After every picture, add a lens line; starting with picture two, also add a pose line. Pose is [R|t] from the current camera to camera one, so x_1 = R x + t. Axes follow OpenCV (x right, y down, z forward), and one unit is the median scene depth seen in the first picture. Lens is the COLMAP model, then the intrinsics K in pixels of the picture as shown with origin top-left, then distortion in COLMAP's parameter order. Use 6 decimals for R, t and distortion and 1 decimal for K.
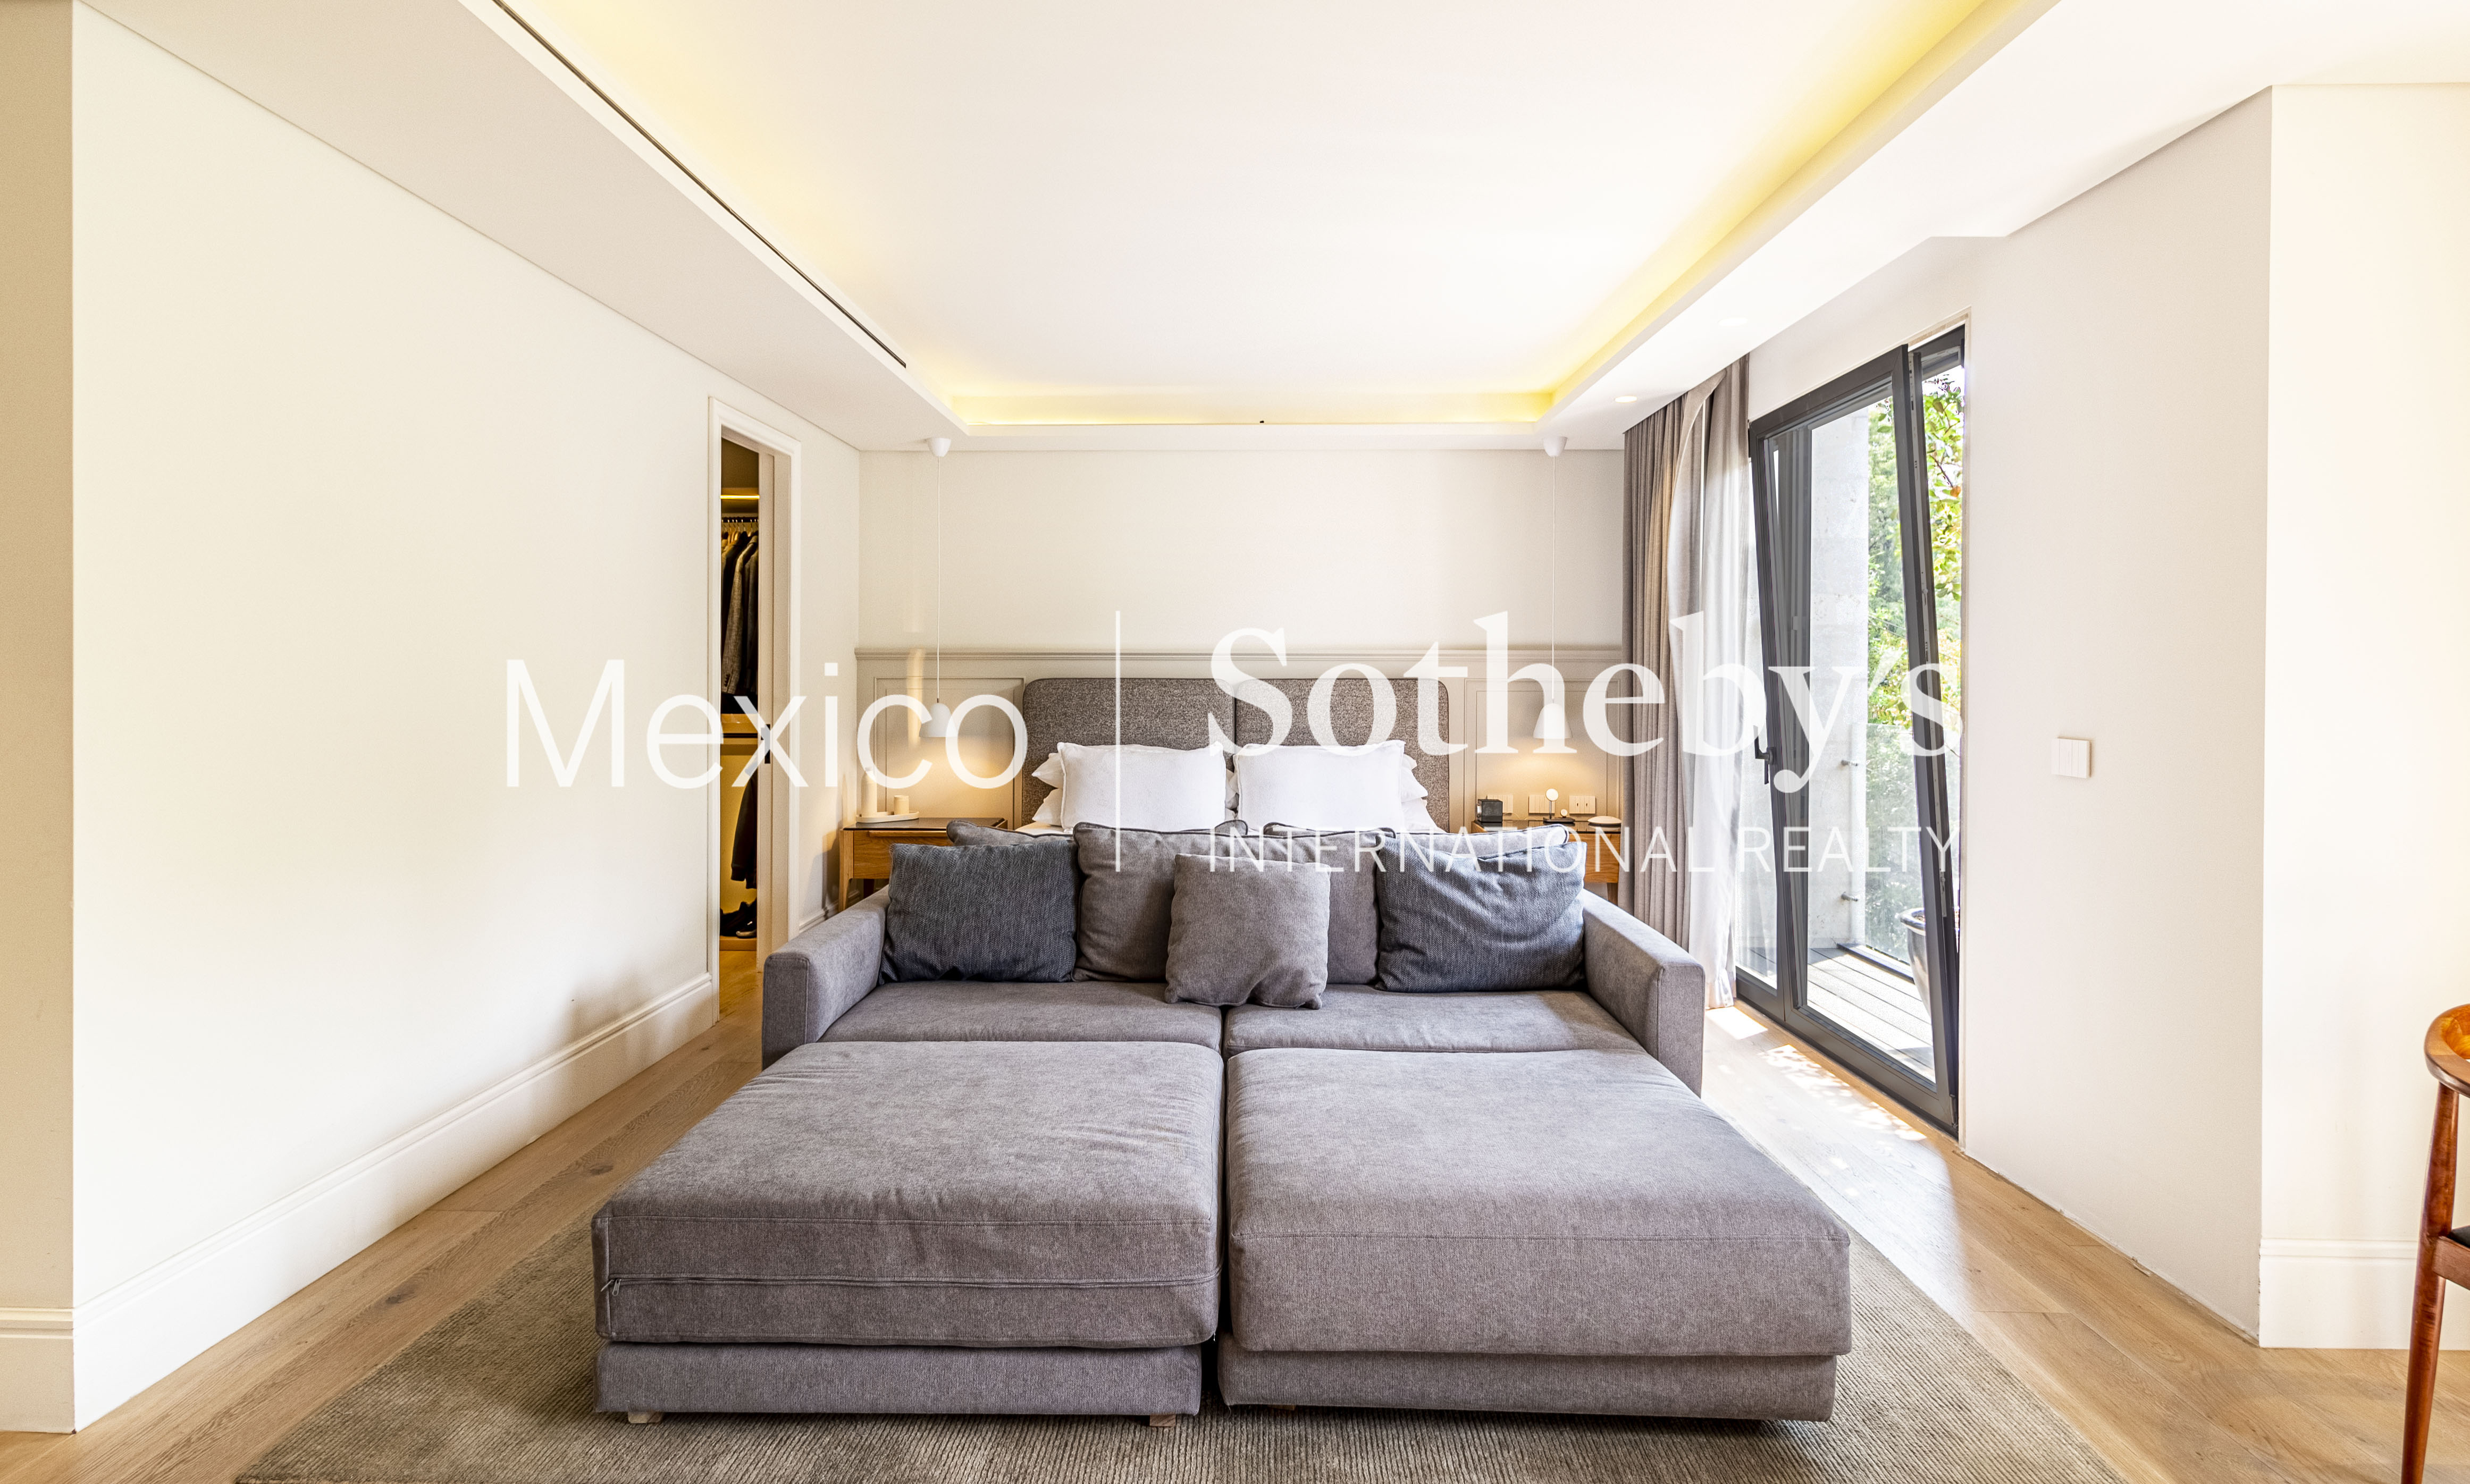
lens RADIAL K [[1282.9, 0, 1228.4], [0, 1282.9, 684.0], [0, 0, 1]] dist [0.016299, -0.000045]
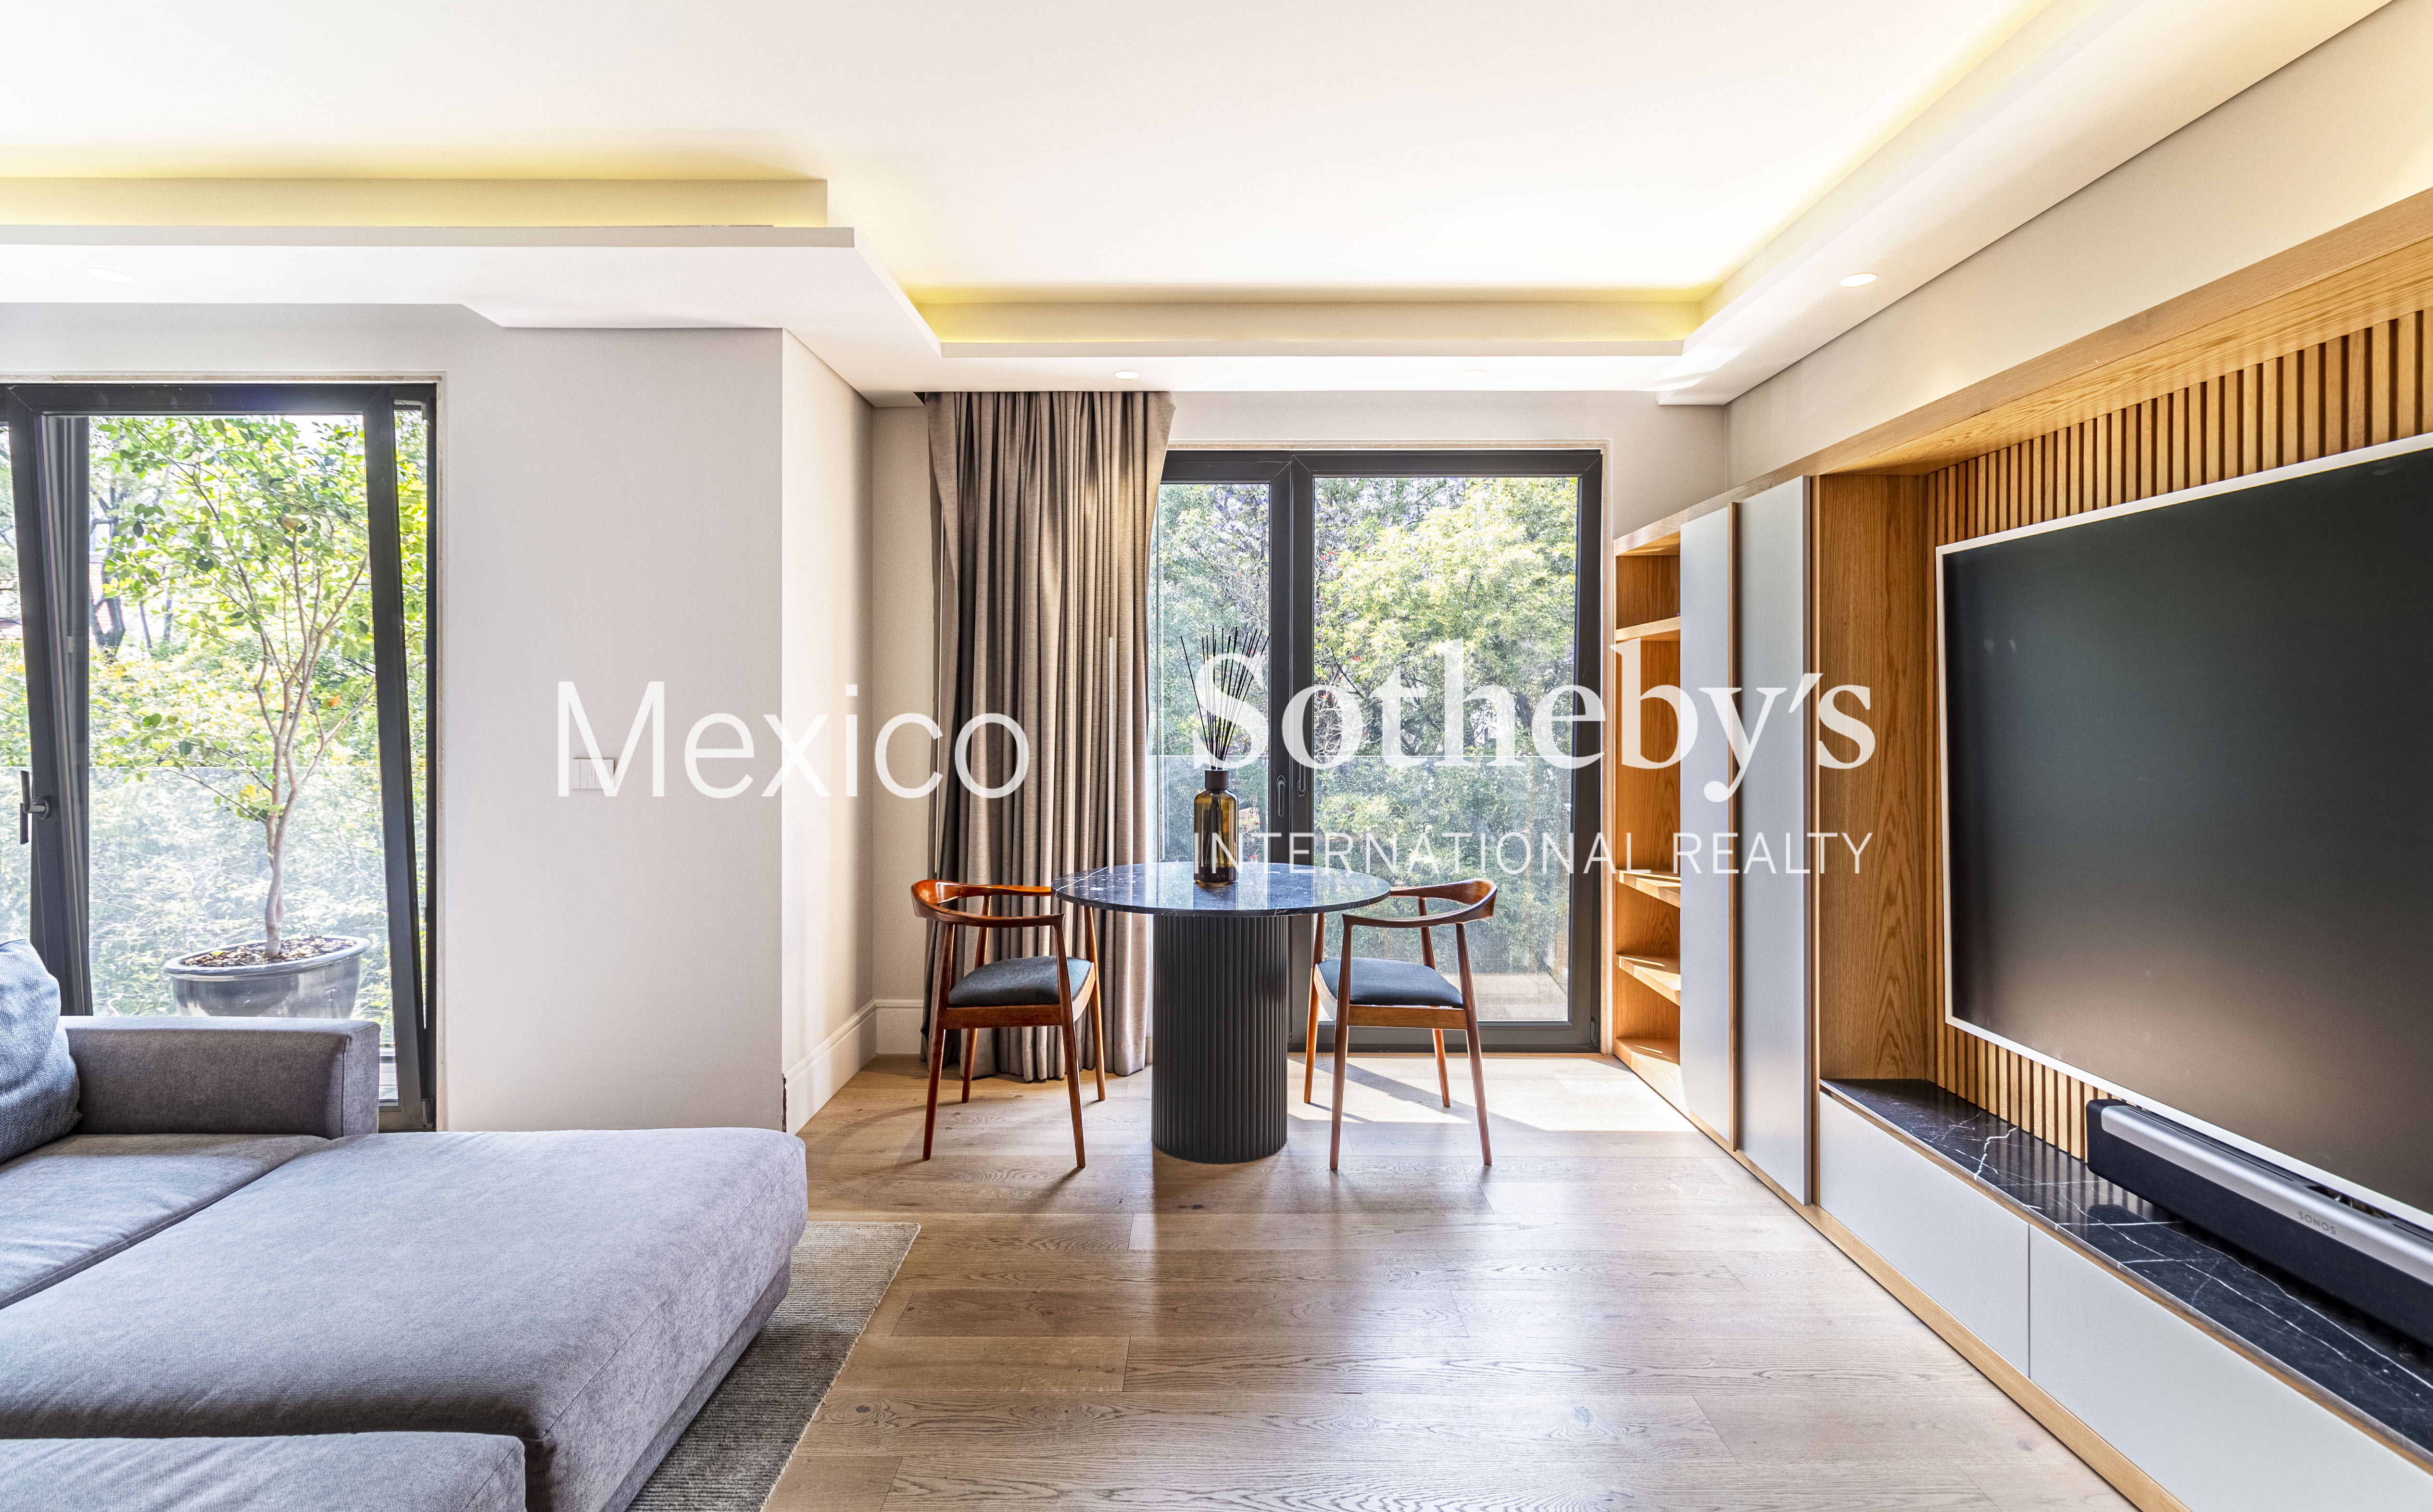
lens RADIAL K [[1153.8, 0, 1206.4], [0, 1153.8, 712.4], [0, 0, 1]] dist [0.001343, 0.000597]
pose [[-0.017638, -0.004753, 0.999833, -0.407642], [0.006467, 0.999967, 0.004867, -0.003098], [-0.999824, 0.006551, -0.017607, 0.363522]]
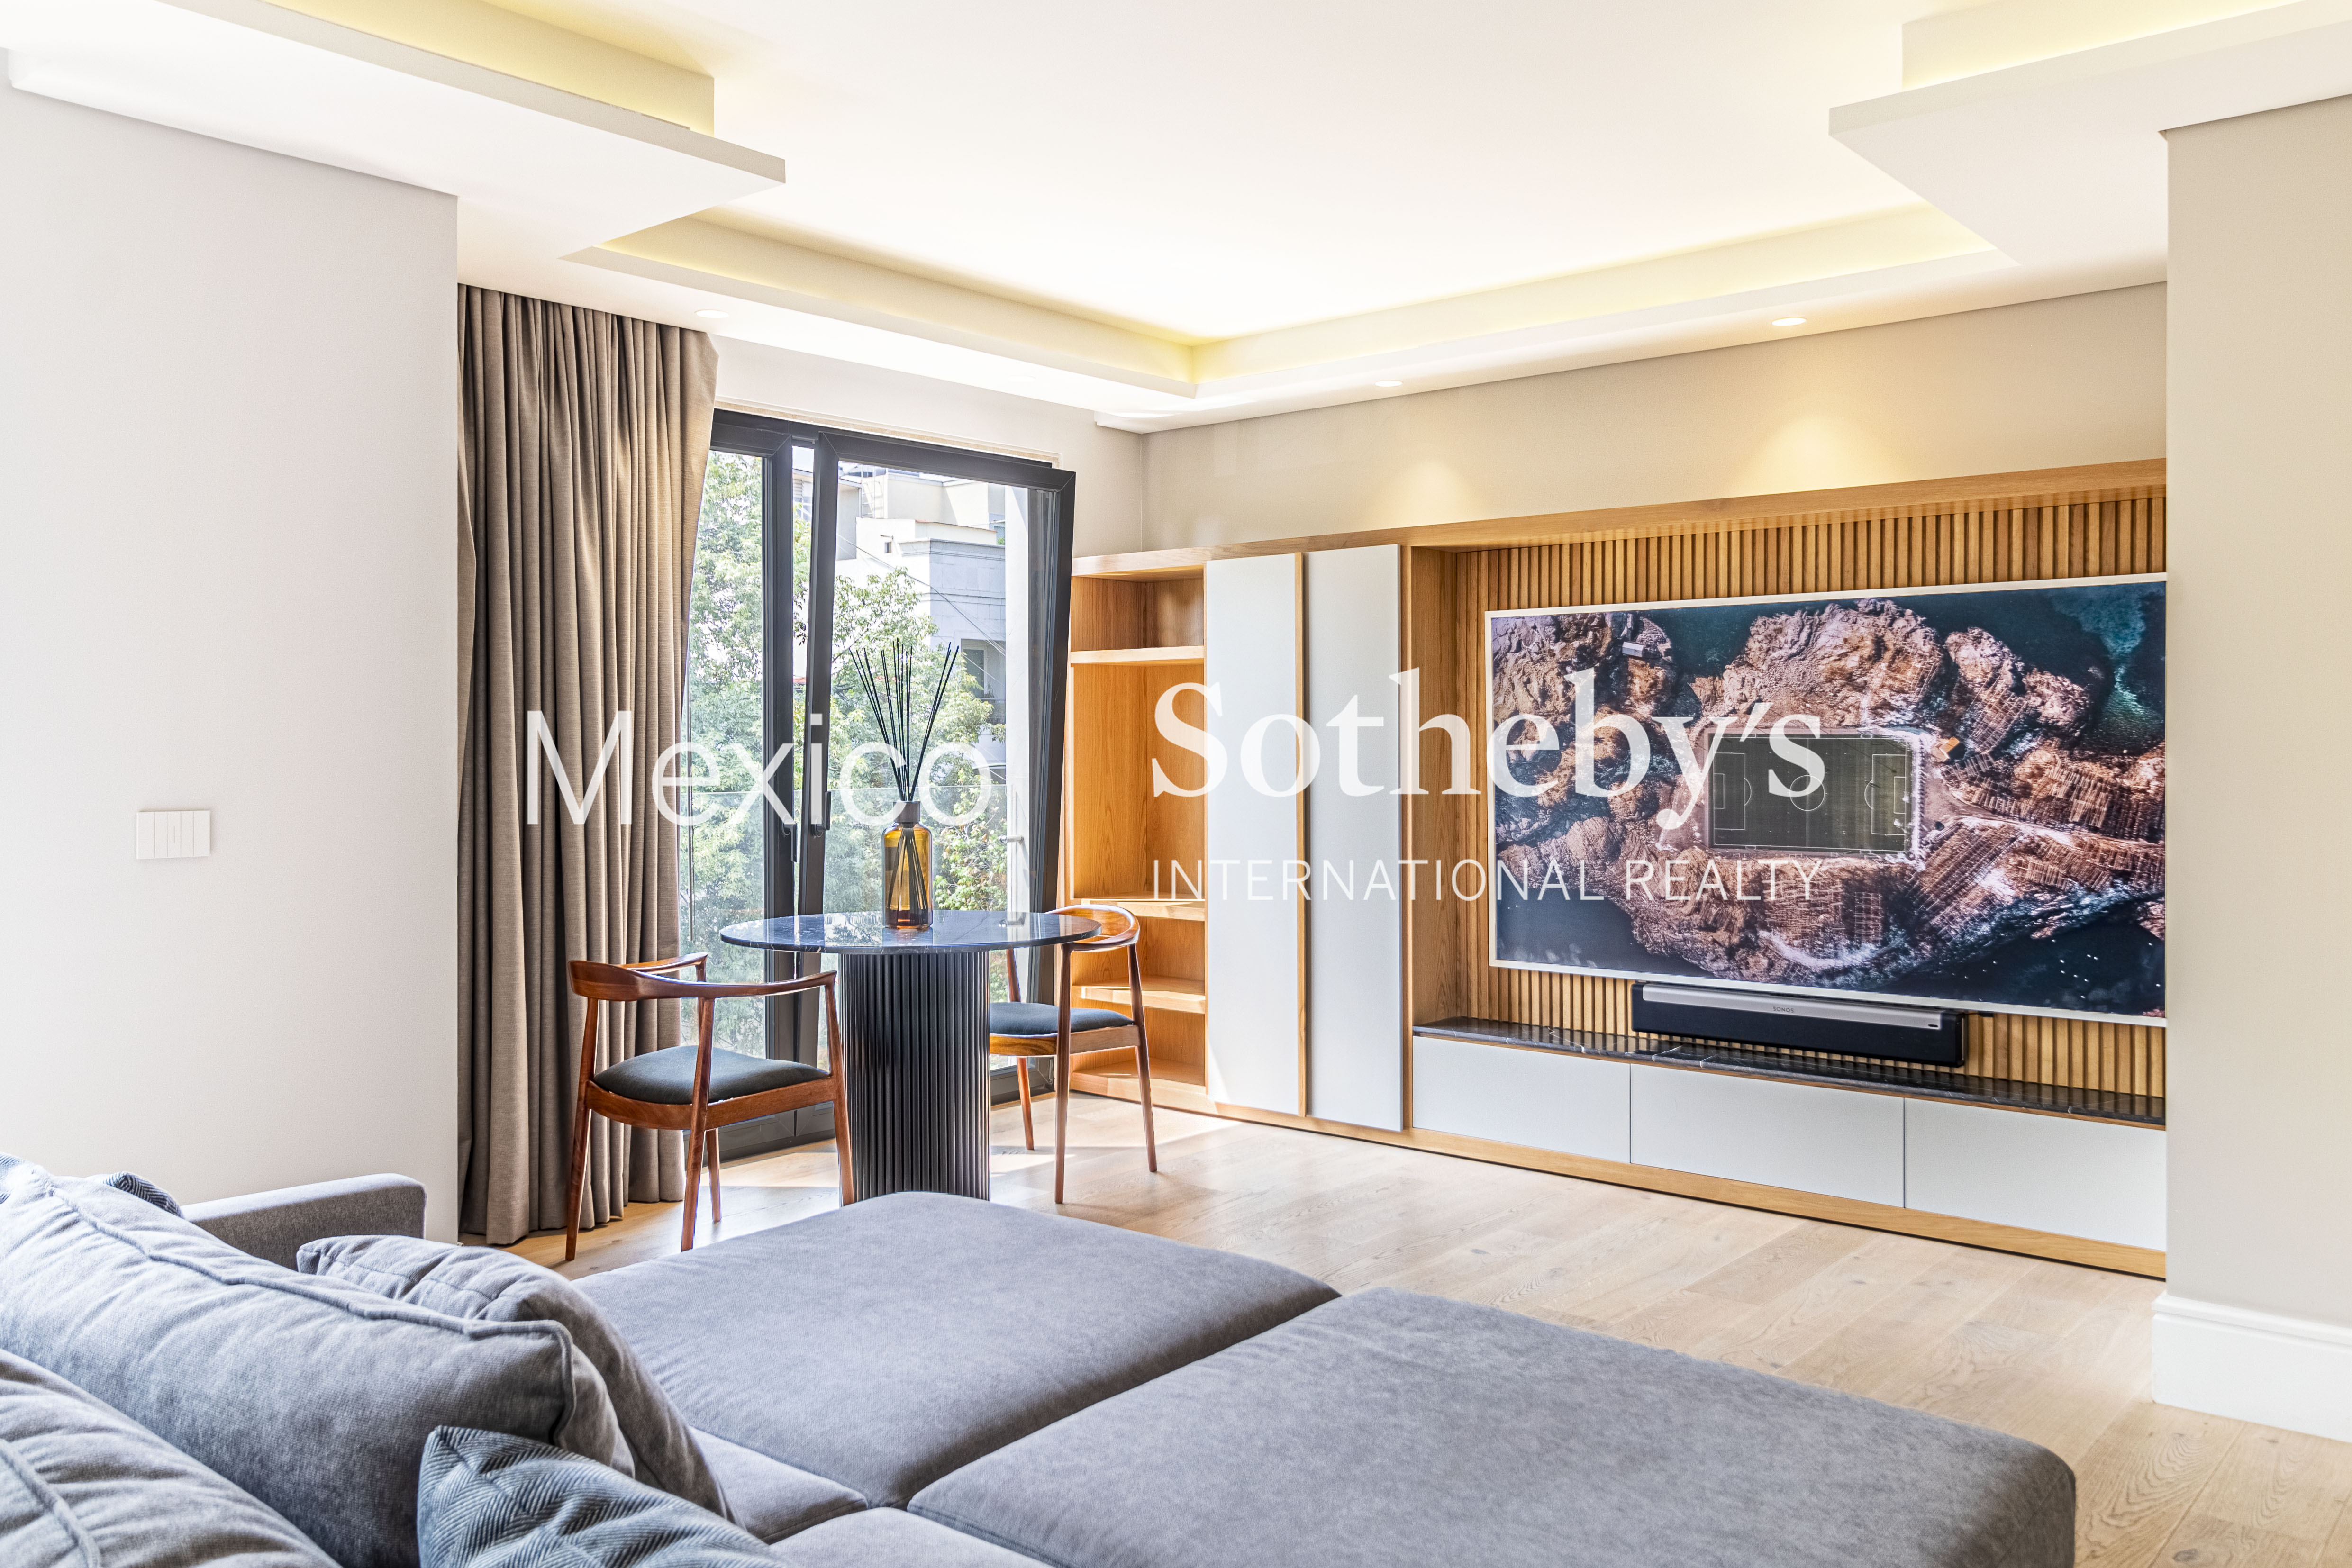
lens RADIAL K [[1794.2, 0, 1176.2], [0, 1794.2, 744.6], [0, 0, 1]] dist [-0.002641, -0.000488]
pose [[-0.775868, -0.004164, 0.630881, -0.443326], [0.002965, 0.999943, 0.010246, -0.004549], [-0.630888, 0.009820, -0.775812, 1.274409]]
